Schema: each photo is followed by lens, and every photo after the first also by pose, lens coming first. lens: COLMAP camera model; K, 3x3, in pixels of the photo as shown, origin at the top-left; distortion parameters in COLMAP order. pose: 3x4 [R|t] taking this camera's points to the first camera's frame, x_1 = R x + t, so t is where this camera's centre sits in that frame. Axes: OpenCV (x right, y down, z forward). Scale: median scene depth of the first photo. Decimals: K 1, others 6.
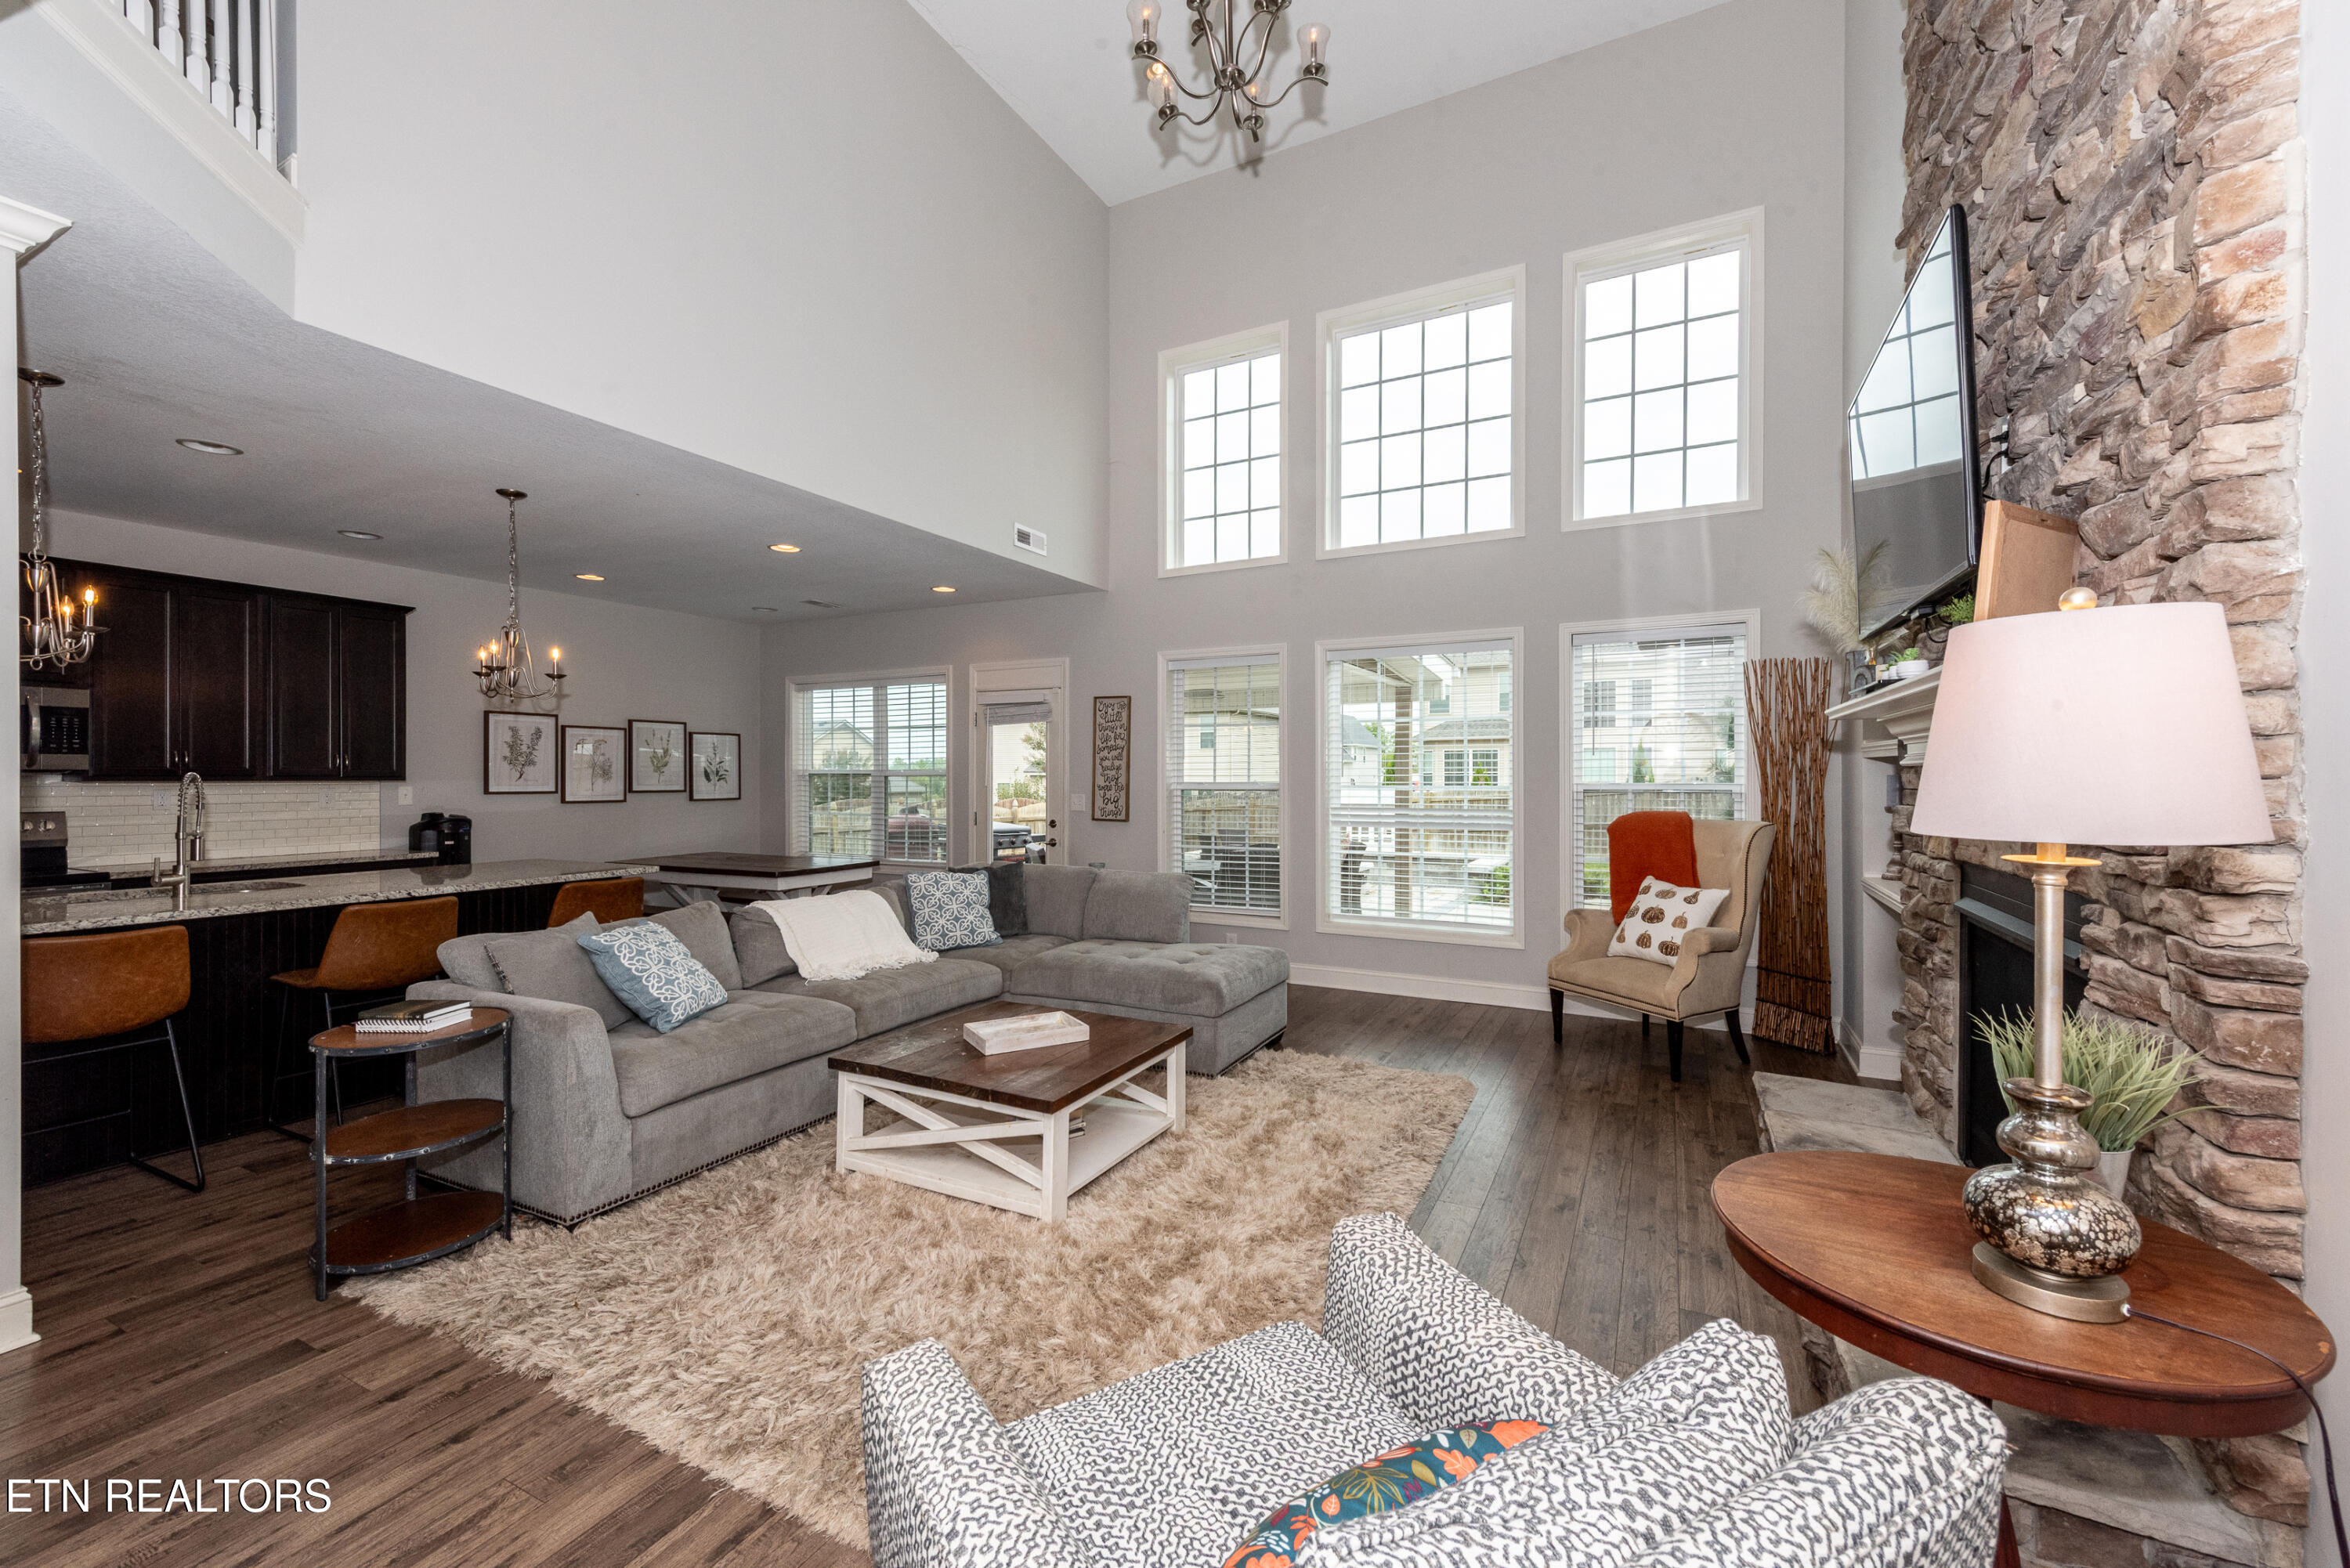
lens RADIAL K [[928.5, 0, 1181.5], [0, 928.5, 781.8], [0, 0, 1]] dist [0.009793, -0.000274]
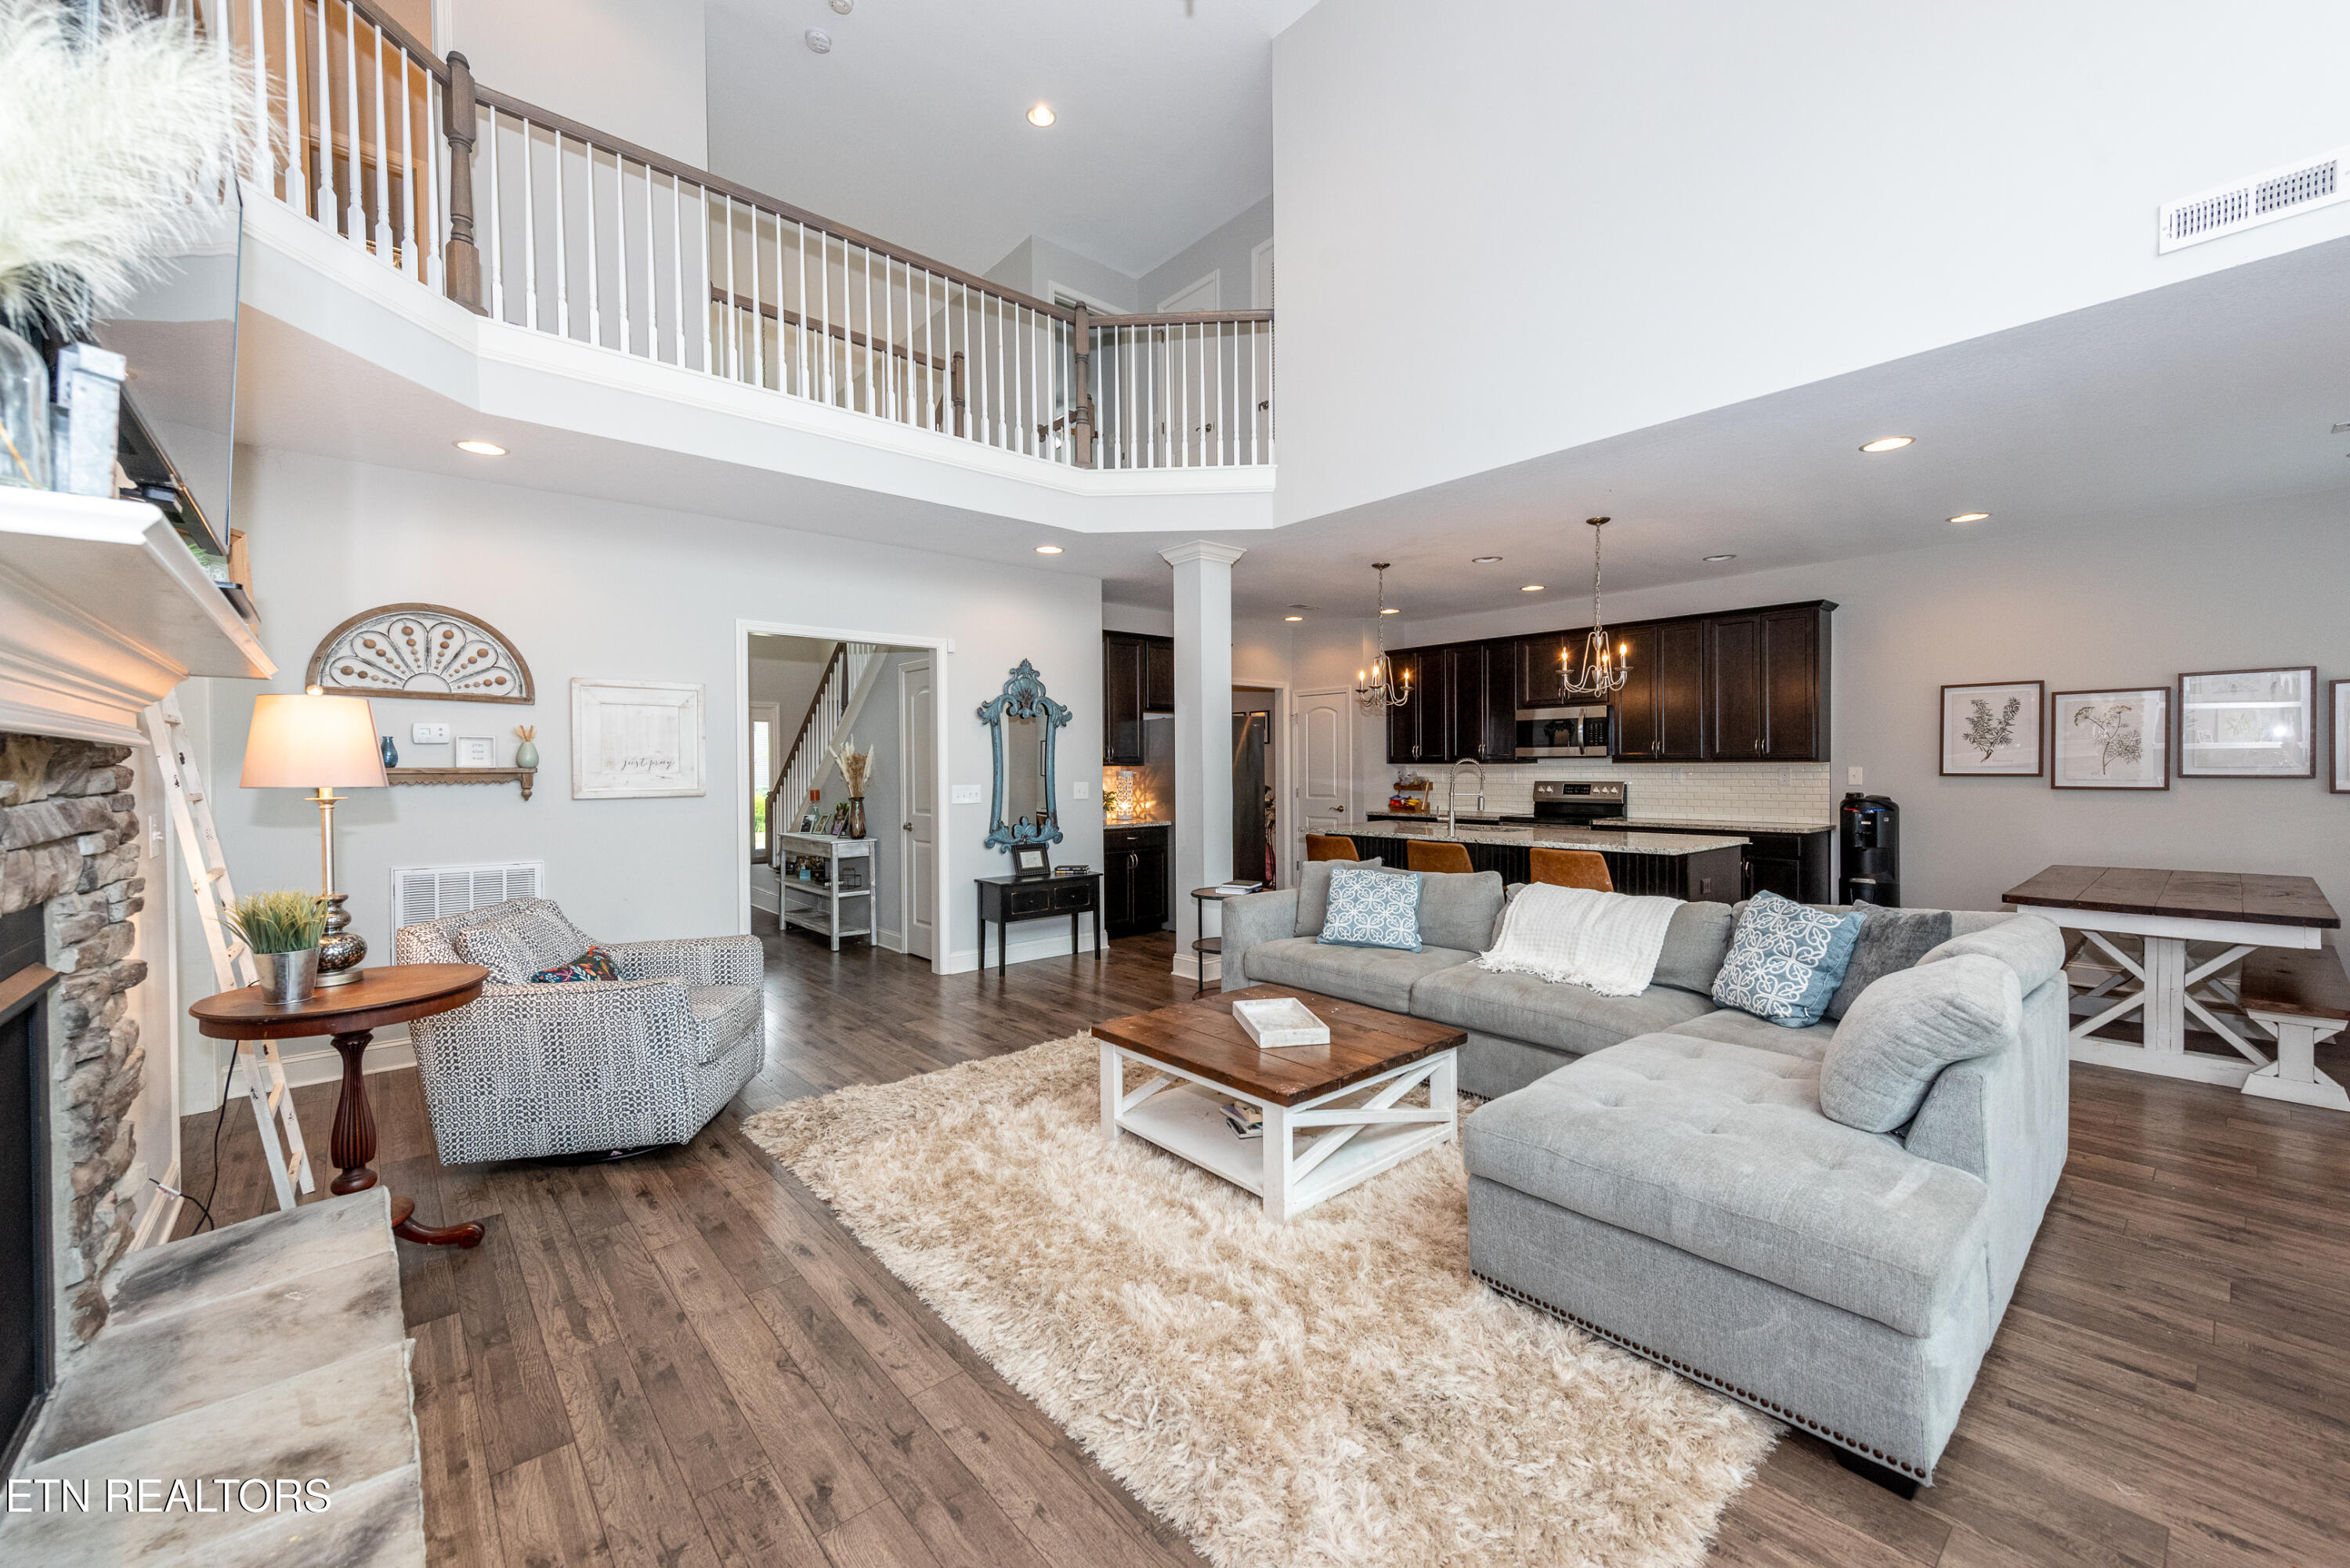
lens RADIAL K [[928.5, 0, 1182.9], [0, 928.5, 781.6], [0, 0, 1]] dist [0.009793, -0.000274]
pose [[-0.368763, 0.011876, -0.929448, 0.418298], [0.000418, 0.999920, 0.012610, 0.007349], [0.929523, 0.004262, -0.368739, 0.664164]]
